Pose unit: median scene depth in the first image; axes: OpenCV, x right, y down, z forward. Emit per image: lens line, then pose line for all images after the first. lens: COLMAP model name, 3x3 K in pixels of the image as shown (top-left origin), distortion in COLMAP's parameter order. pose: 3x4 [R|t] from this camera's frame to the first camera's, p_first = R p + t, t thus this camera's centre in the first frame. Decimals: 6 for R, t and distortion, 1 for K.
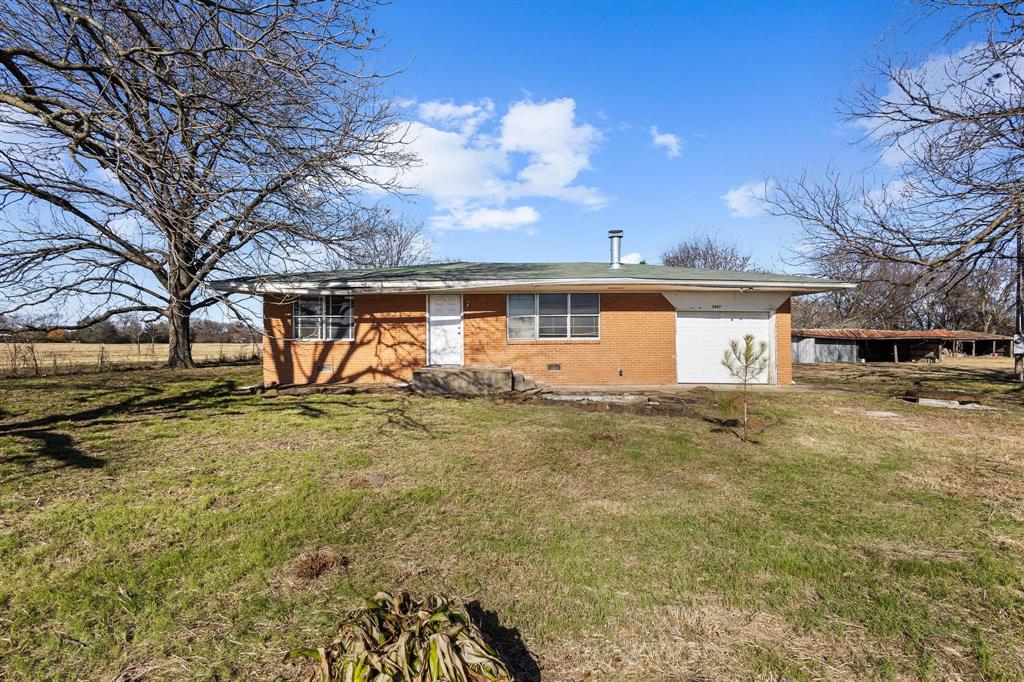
lens RADIAL K [[466.0, 0, 511.8], [0, 466.0, 335.3], [0, 0, 1]] dist [0.010311, 0.000311]
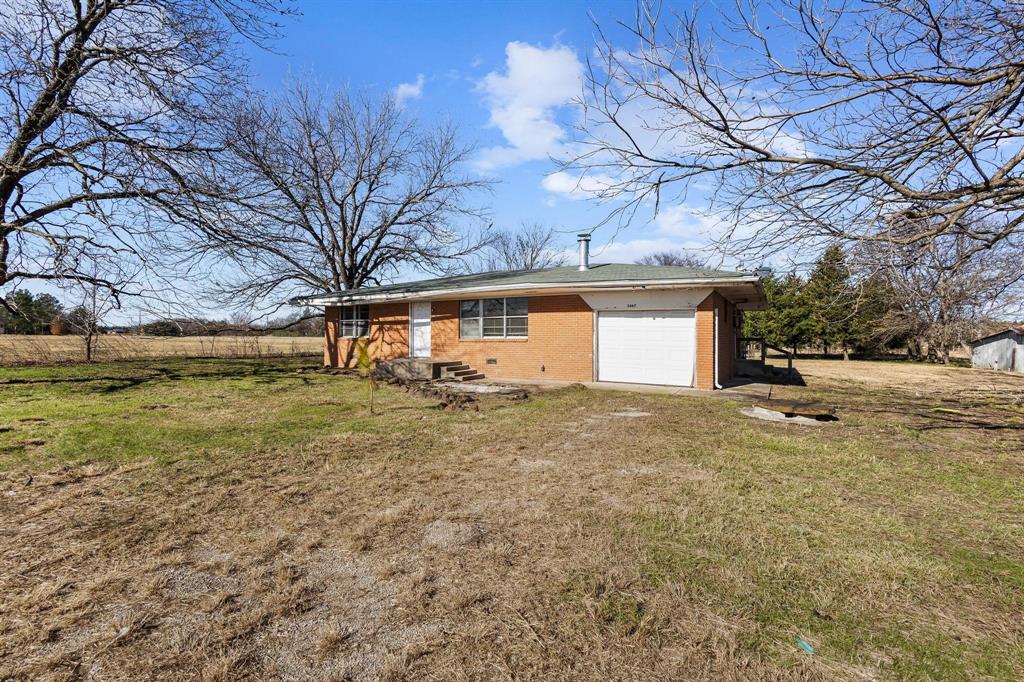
lens RADIAL K [[466.0, 0, 516.8], [0, 466.0, 336.0], [0, 0, 1]] dist [0.010311, 0.000311]
pose [[0.870621, 0.004113, -0.491937, 0.719031], [-0.000804, 0.999976, 0.006937, -0.004277], [0.491954, -0.005644, 0.870603, 0.016582]]
